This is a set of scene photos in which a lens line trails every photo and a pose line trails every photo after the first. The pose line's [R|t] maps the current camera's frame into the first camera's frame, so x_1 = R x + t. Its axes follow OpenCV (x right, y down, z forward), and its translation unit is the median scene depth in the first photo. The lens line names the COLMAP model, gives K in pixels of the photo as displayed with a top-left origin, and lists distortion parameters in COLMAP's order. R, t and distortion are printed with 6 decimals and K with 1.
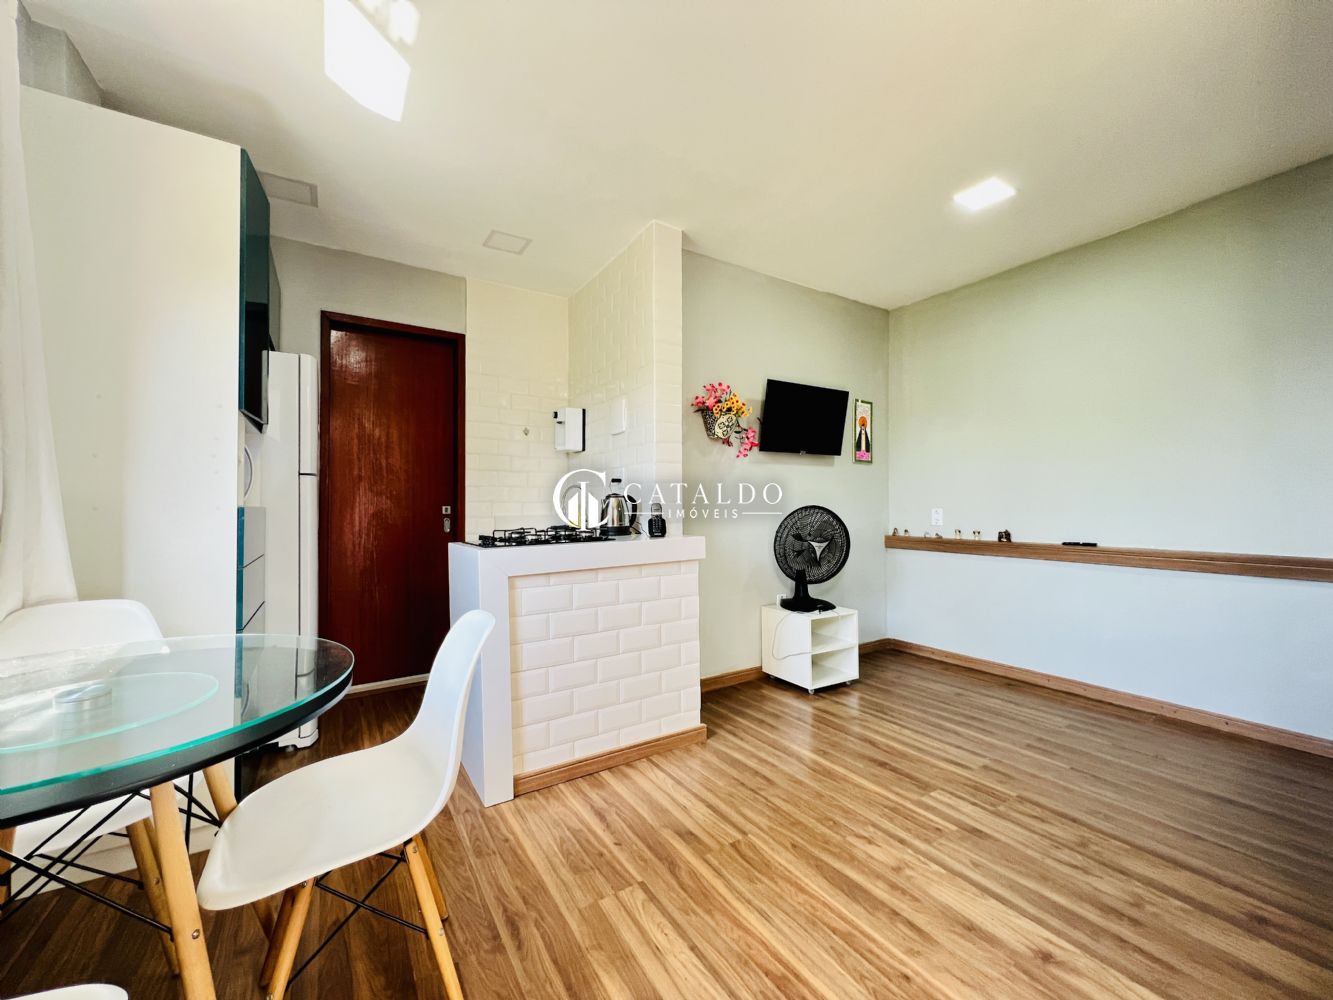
lens RADIAL K [[533.3, 0, 665.8], [0, 533.3, 499.9], [0, 0, 1]] dist [0.001020, 0.000246]
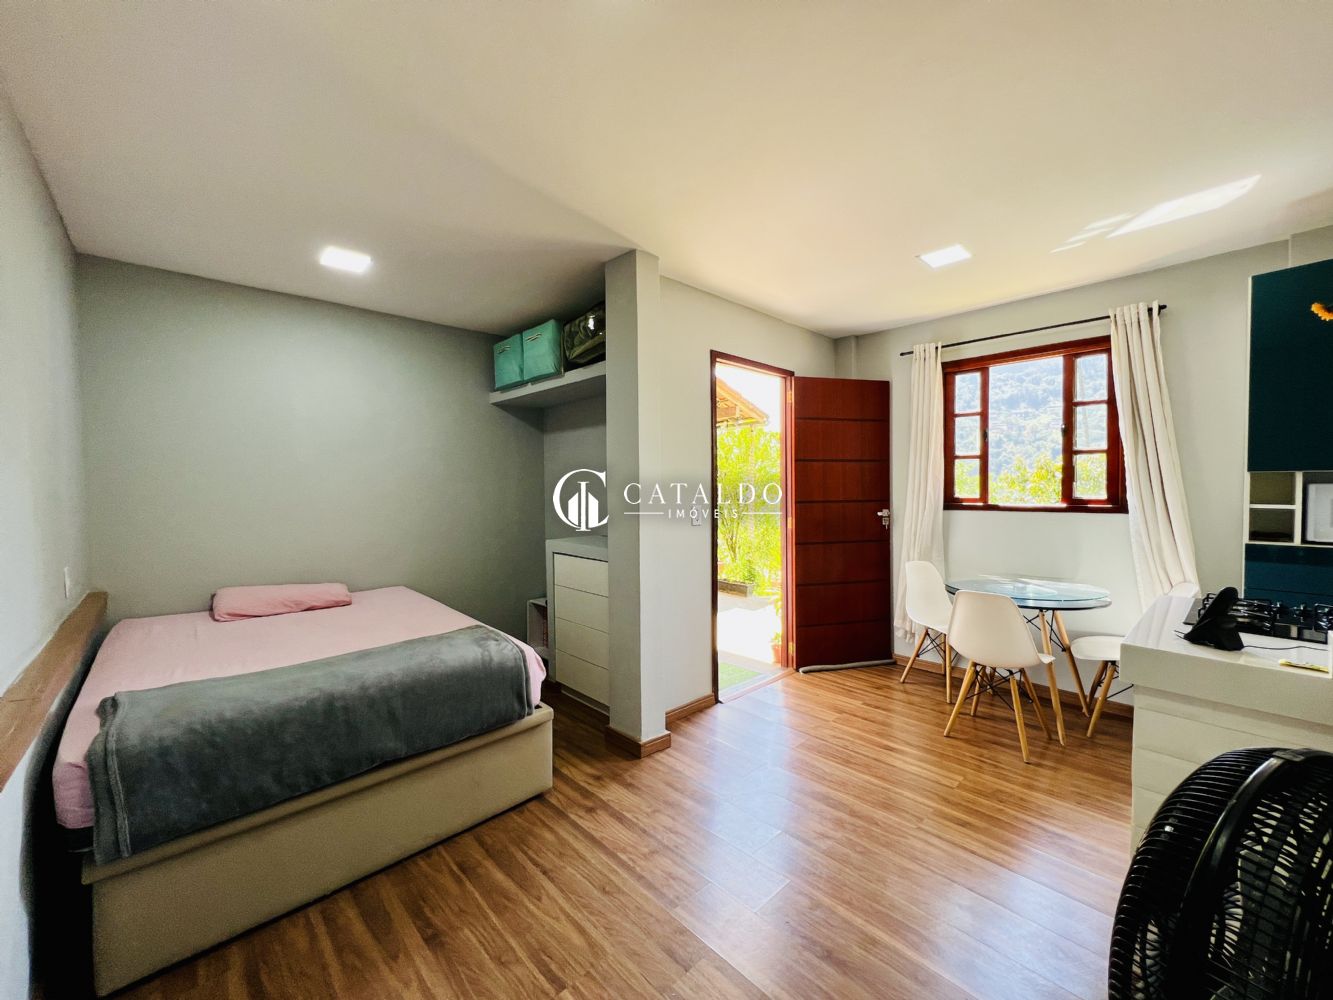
lens RADIAL K [[533.3, 0, 665.8], [0, 533.3, 499.9], [0, 0, 1]] dist [0.001020, 0.000246]
pose [[-0.982060, 0.012731, -0.188140, 1.016891], [0.009864, 0.999821, 0.016166, -0.156119], [0.188312, 0.014020, -0.982009, 2.261396]]
